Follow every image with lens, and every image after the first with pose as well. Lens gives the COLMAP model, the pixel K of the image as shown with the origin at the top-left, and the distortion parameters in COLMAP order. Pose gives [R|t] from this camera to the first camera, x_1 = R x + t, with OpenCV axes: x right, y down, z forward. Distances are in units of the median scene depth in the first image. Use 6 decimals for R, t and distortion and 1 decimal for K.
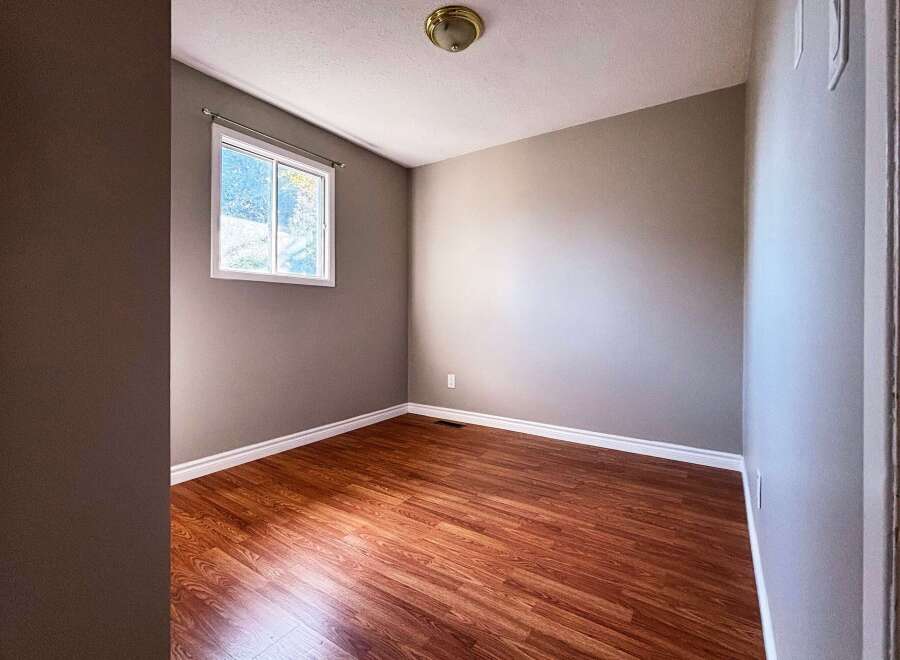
lens RADIAL K [[414.3, 0, 449.5], [0, 414.3, 324.5], [0, 0, 1]] dist [0.002217, 0.000732]
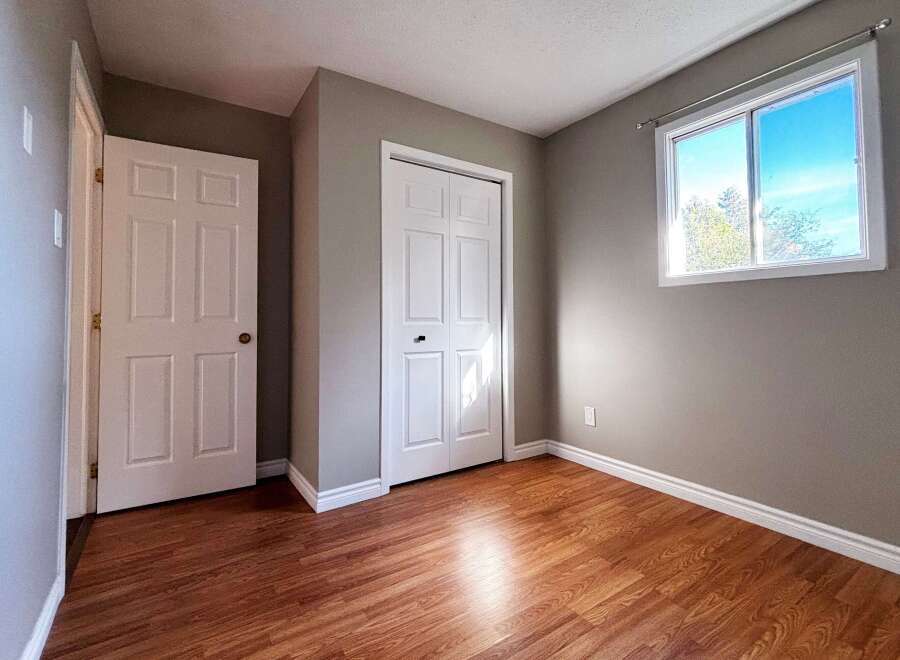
lens RADIAL K [[414.3, 0, 444.4], [0, 414.3, 308.4], [0, 0, 1]] dist [0.002217, 0.000732]
pose [[-0.385862, -0.025552, -0.922202, 0.552815], [-0.011167, 0.999672, -0.023026, -0.037003], [0.922489, 0.001414, -0.386021, 0.989735]]
